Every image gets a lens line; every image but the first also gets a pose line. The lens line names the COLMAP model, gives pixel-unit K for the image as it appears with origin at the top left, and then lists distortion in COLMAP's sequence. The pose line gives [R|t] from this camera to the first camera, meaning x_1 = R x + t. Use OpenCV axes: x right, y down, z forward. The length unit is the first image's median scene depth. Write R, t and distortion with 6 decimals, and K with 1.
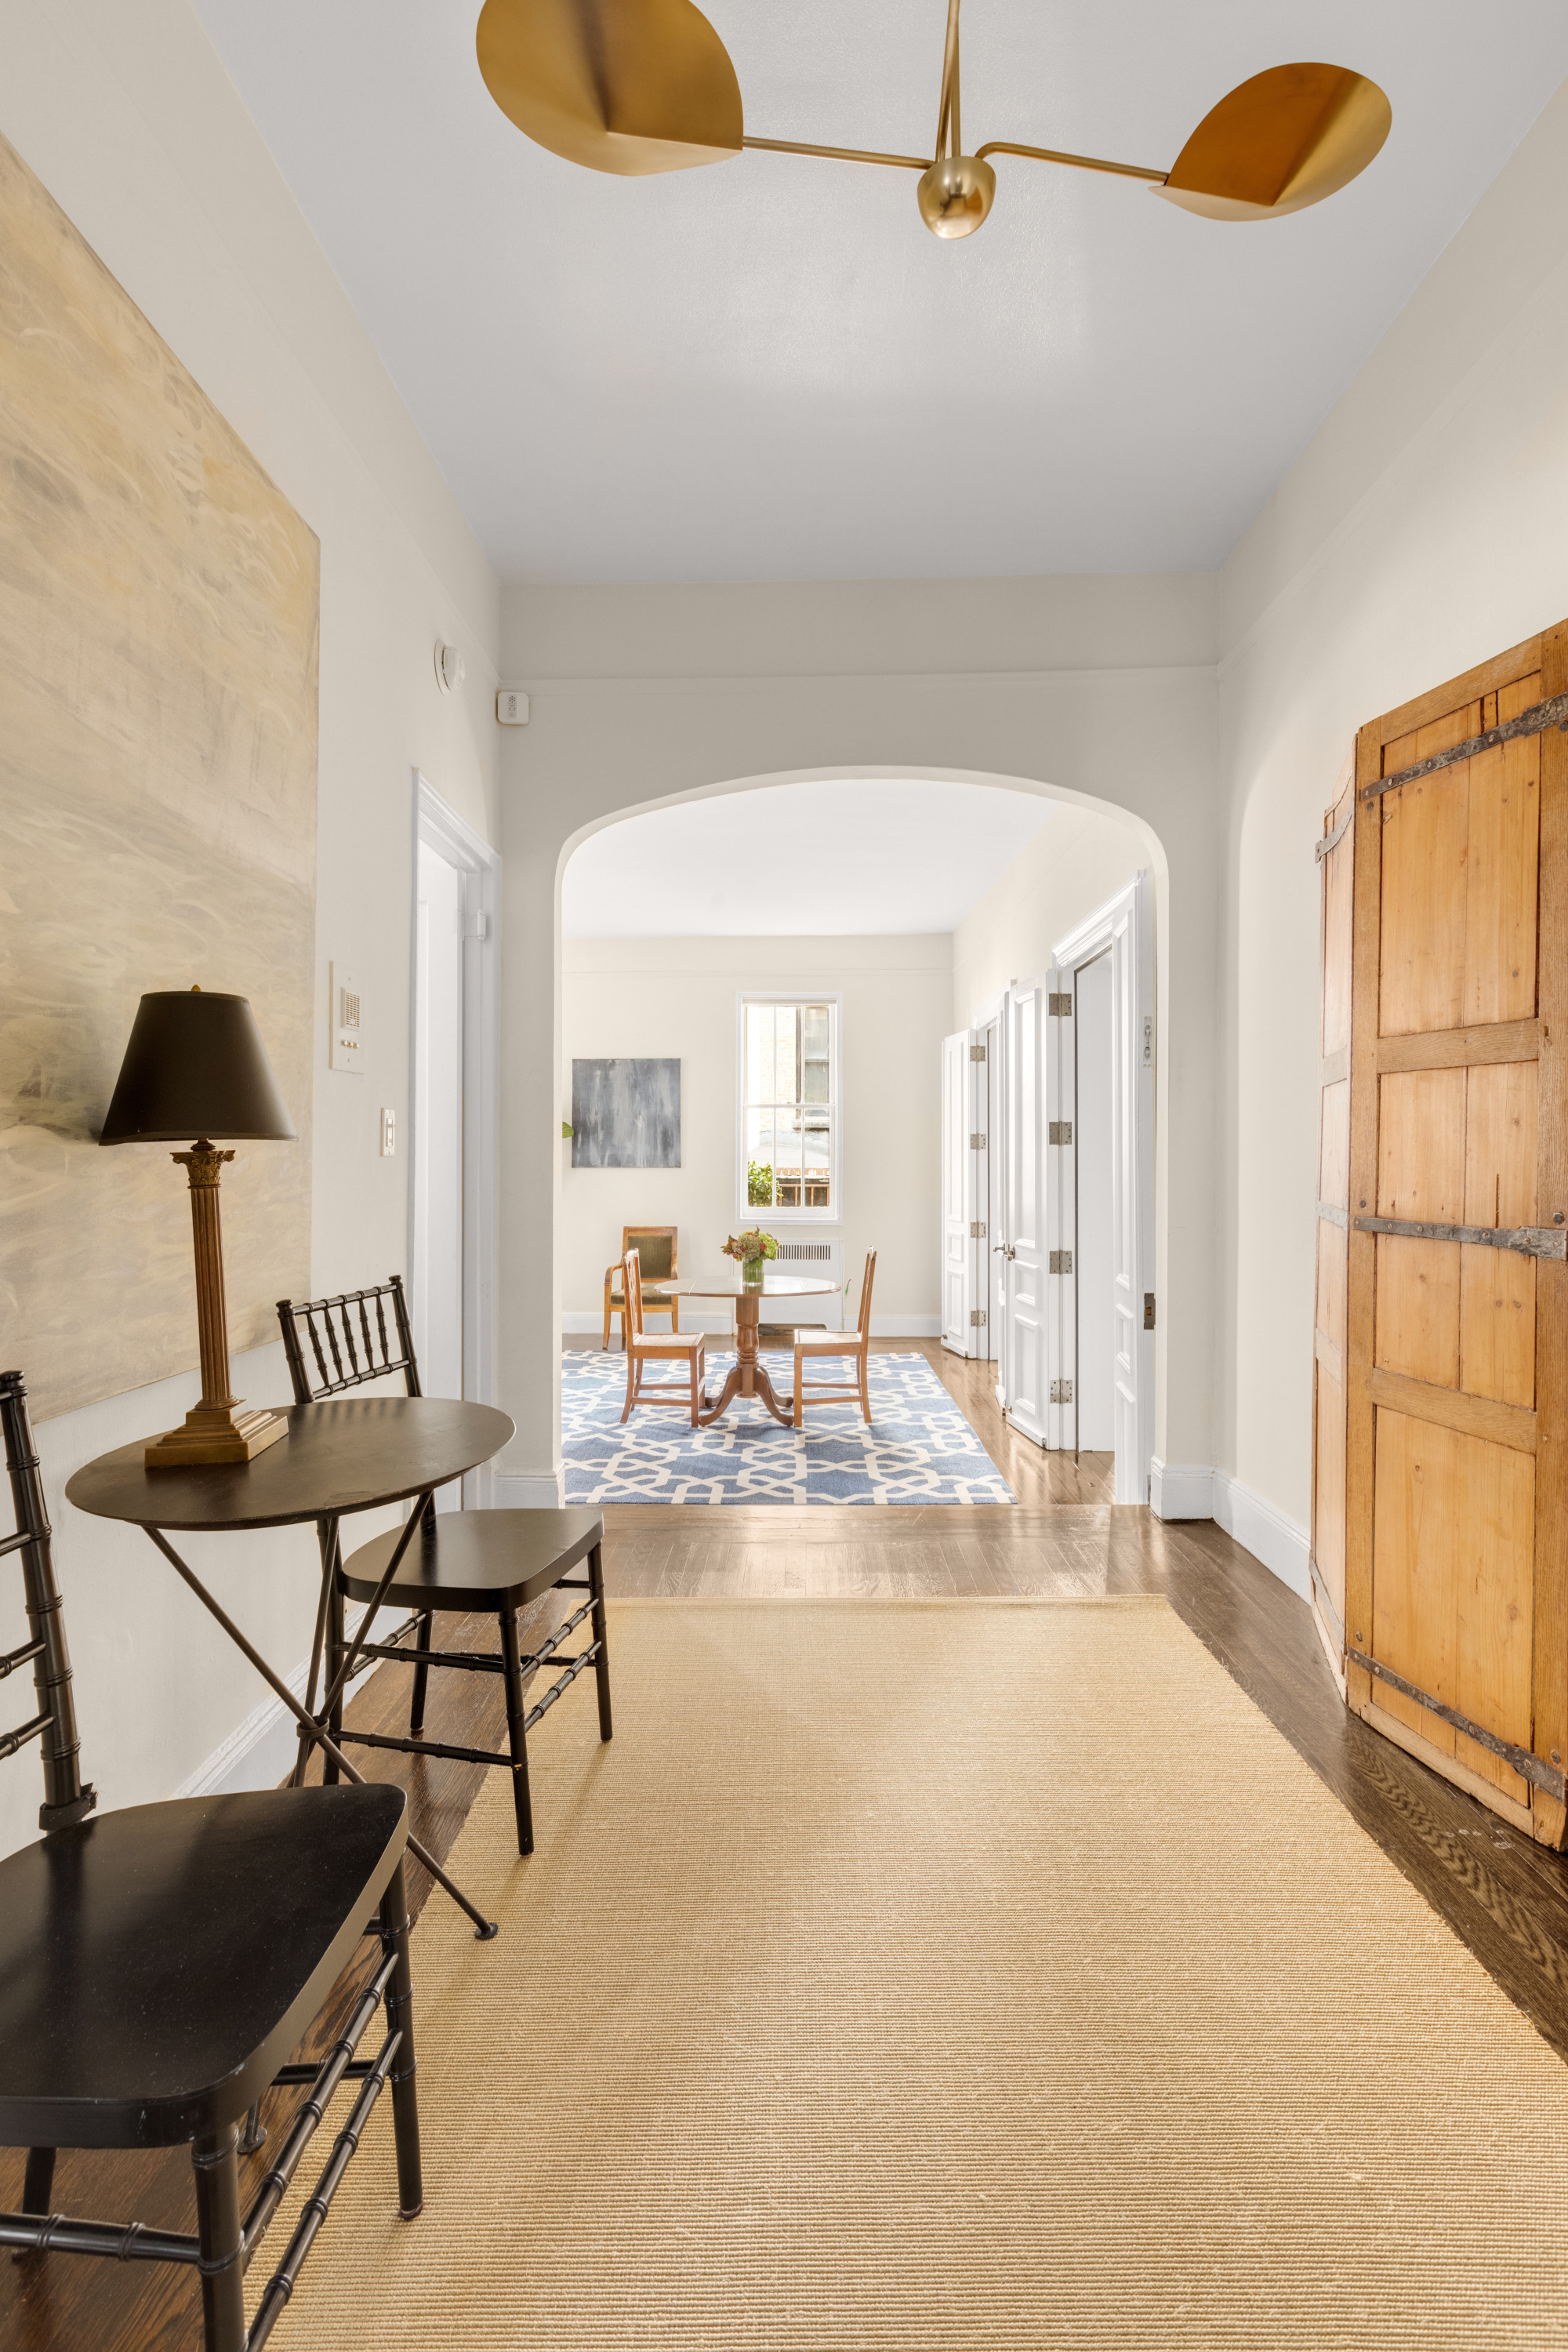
lens RADIAL K [[1098.7, 0, 798.3], [0, 1098.7, 1105.5], [0, 0, 1]] dist [0.001148, 0.000513]
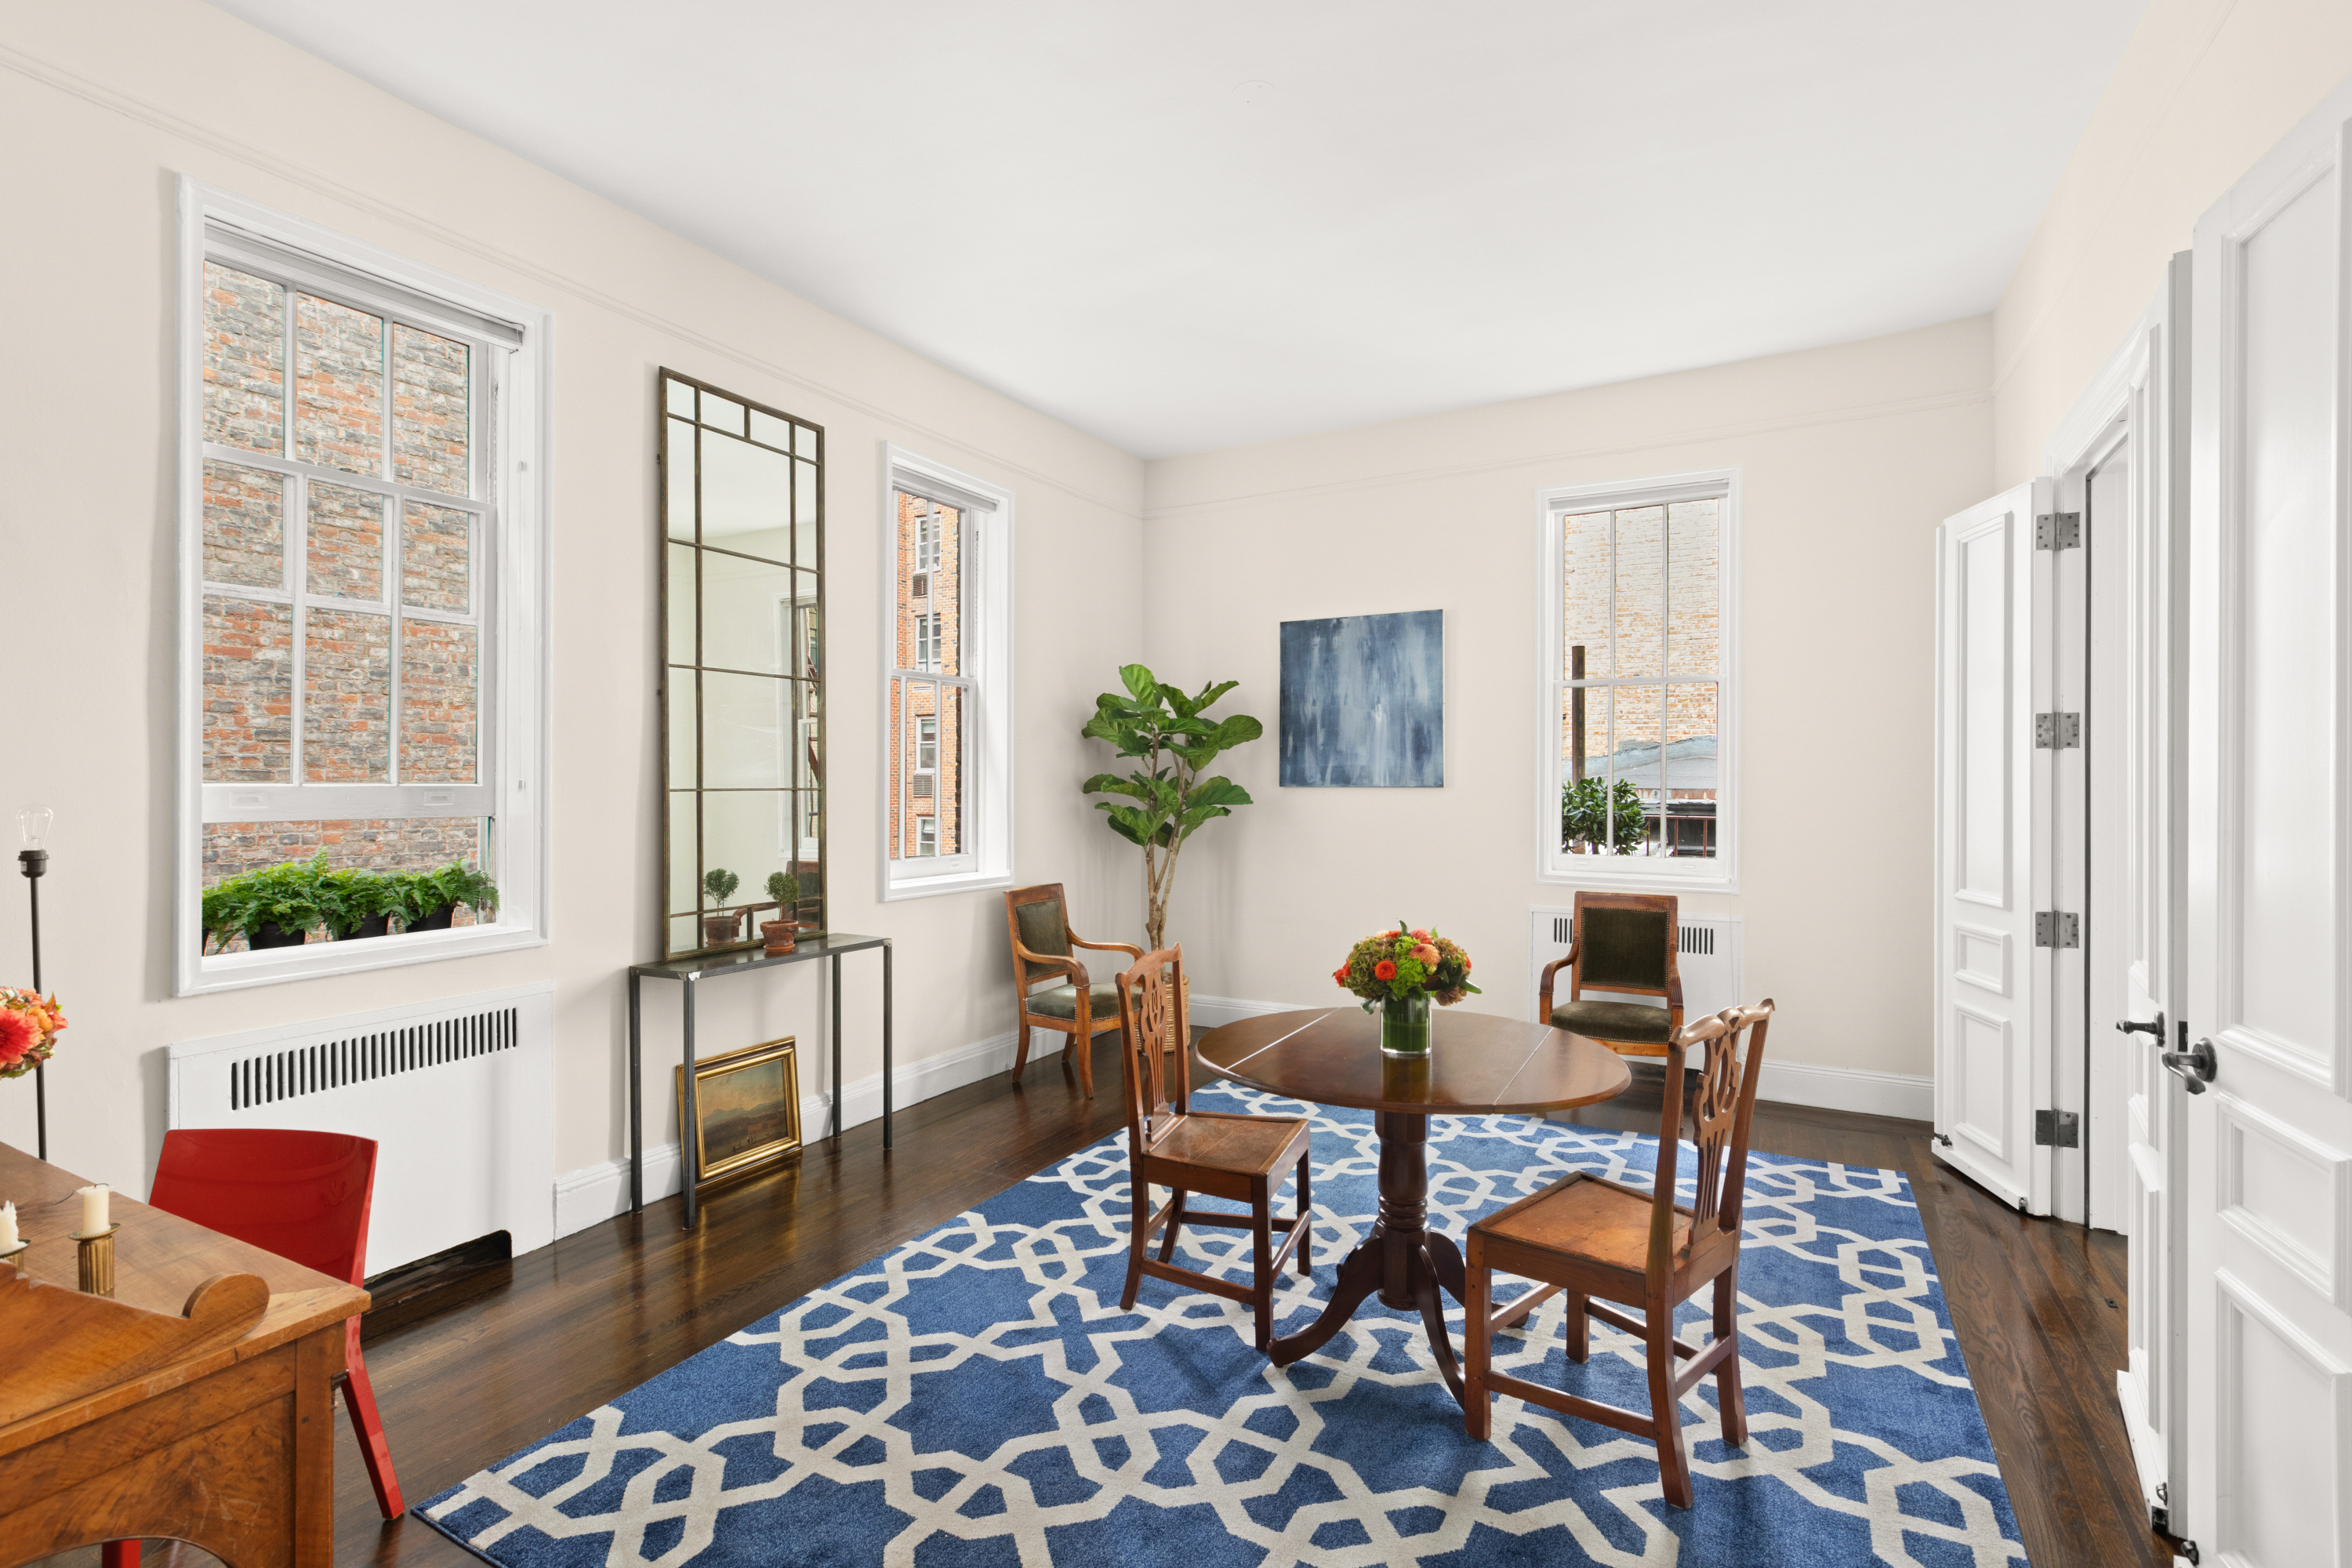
lens RADIAL K [[1098.7, 0, 1176.9], [0, 1098.7, 774.8], [0, 0, 1]] dist [0.001148, 0.000513]
pose [[0.873550, -0.000983, -0.486734, 0.070002], [0.022670, 0.998995, 0.038669, 0.025630], [0.486207, -0.044813, 0.872694, 0.445413]]
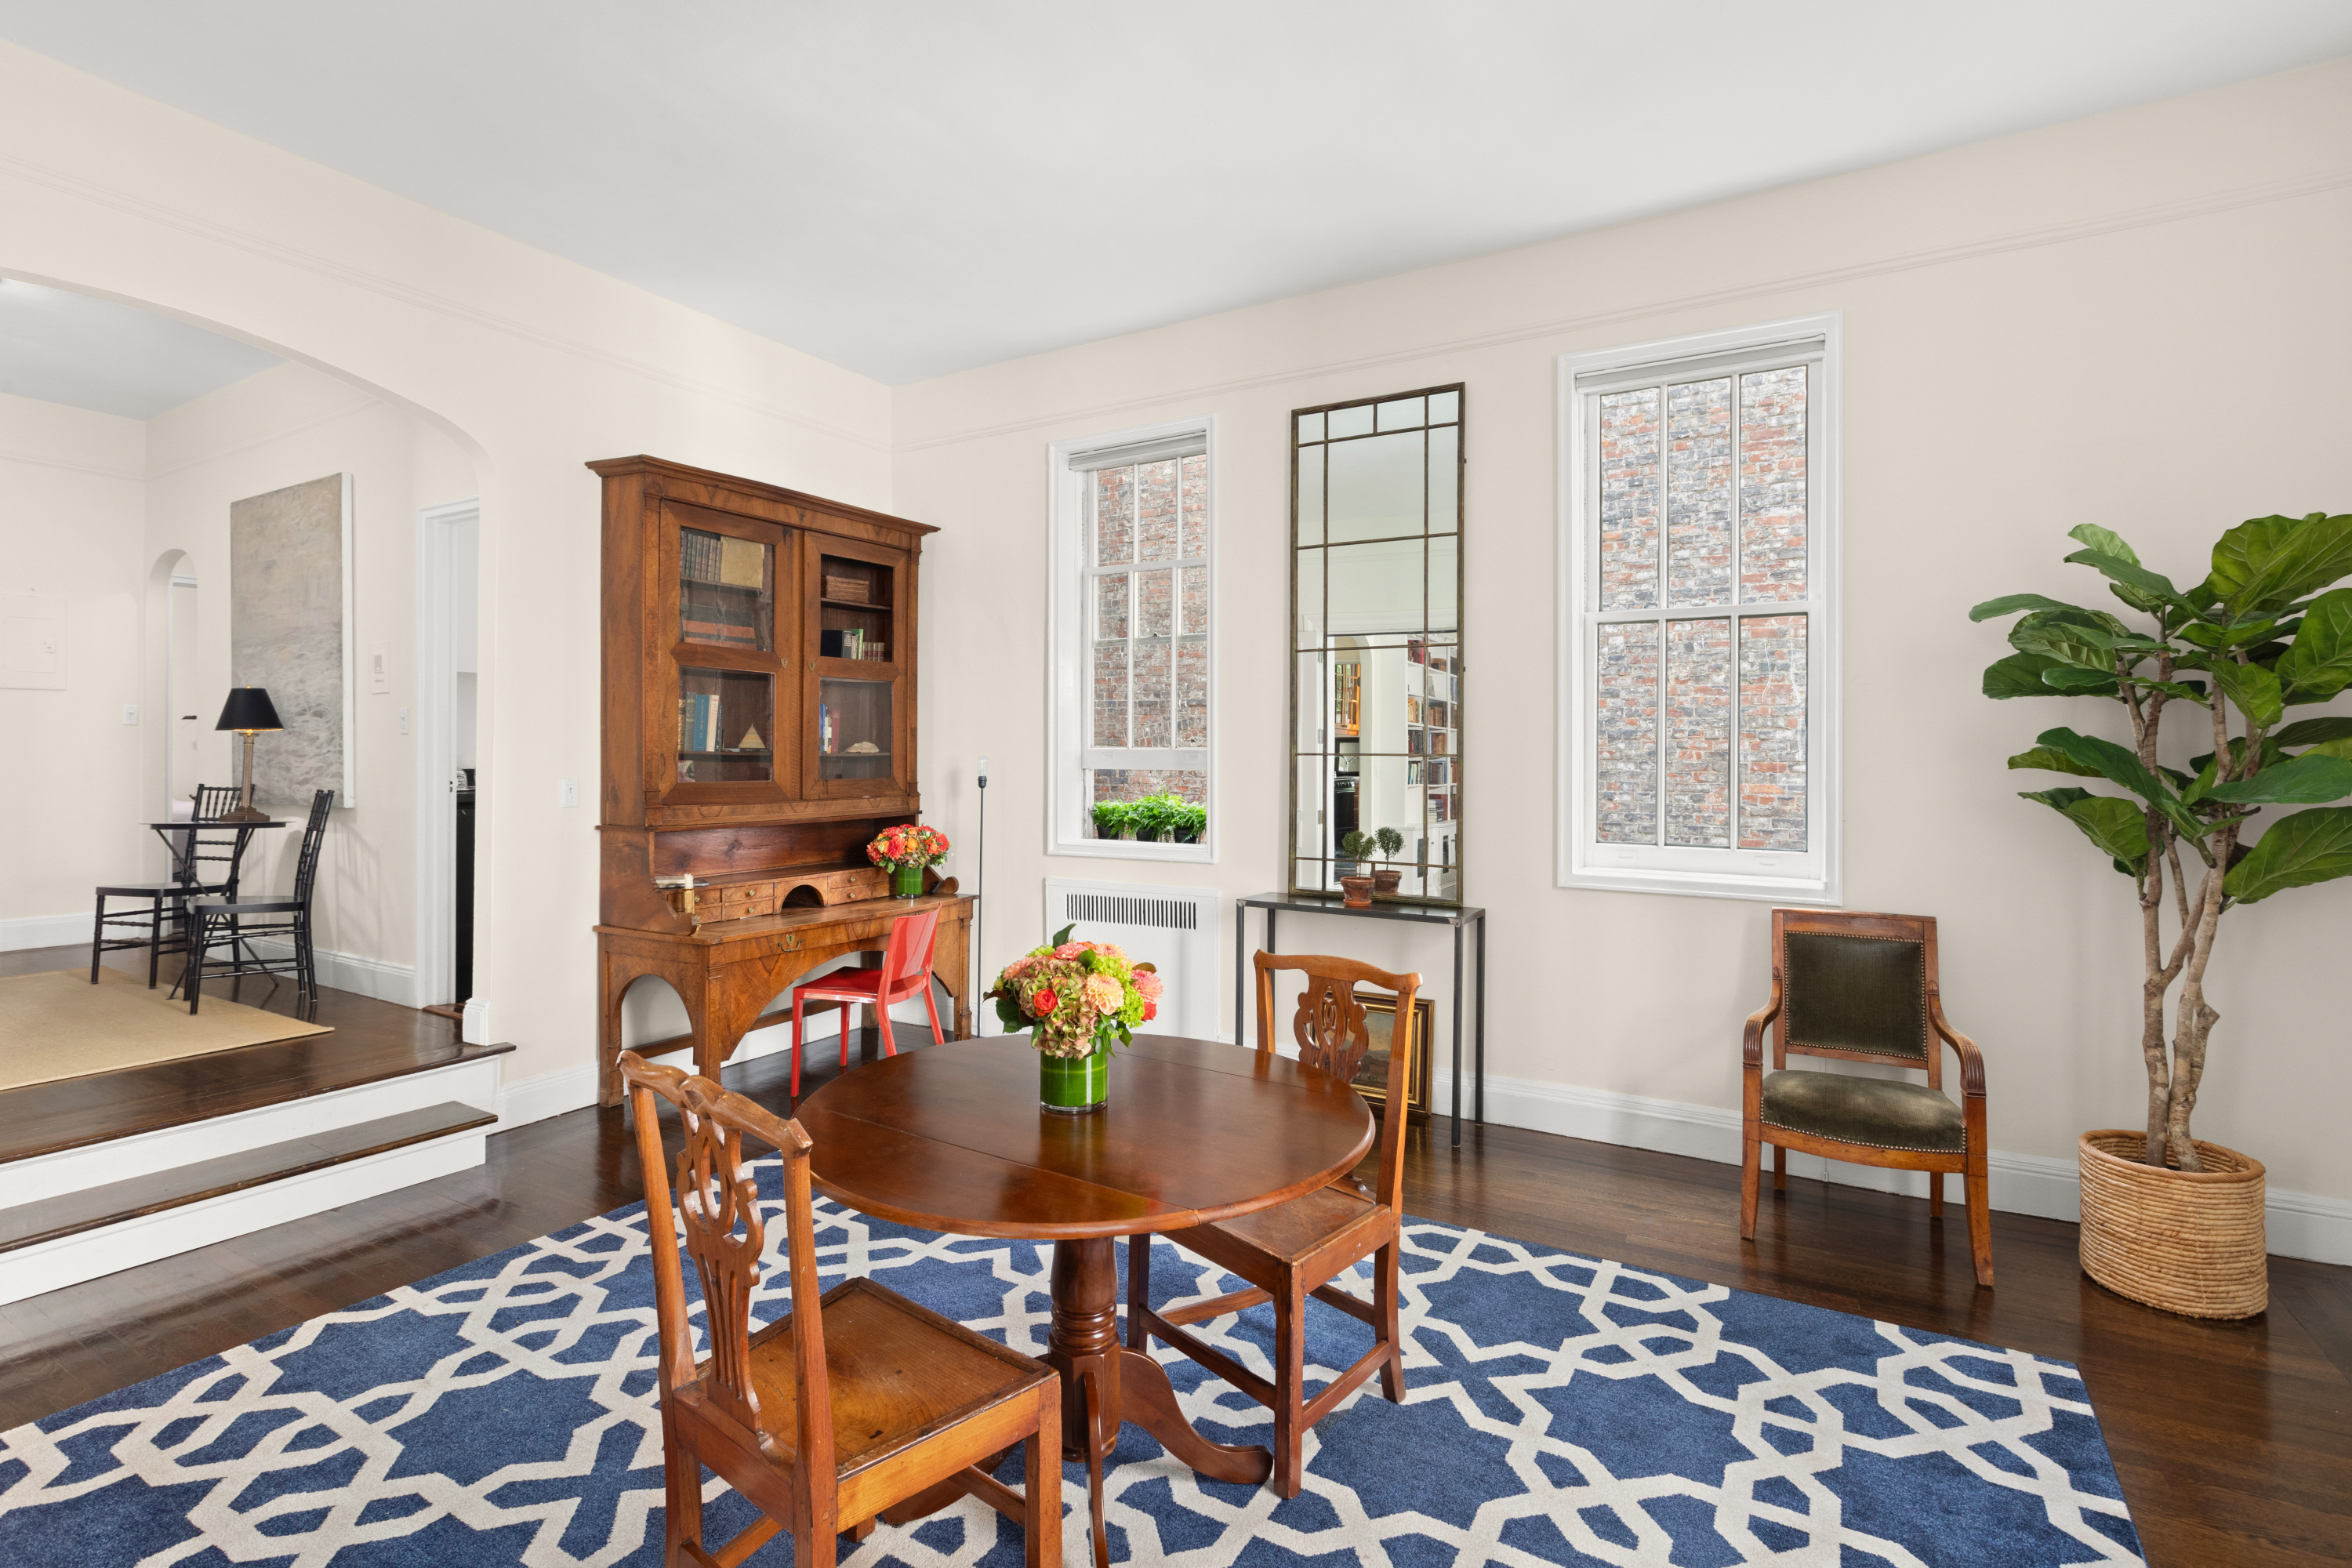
lens RADIAL K [[1113.3, 0, 1180.5], [0, 1113.3, 742.5], [0, 0, 1]] dist [-0.011790, -0.000033]
pose [[-0.511057, -0.007153, -0.859517, 0.178120], [0.038653, 0.998763, -0.031294, 0.054594], [0.858677, -0.049216, -0.510148, 0.983825]]
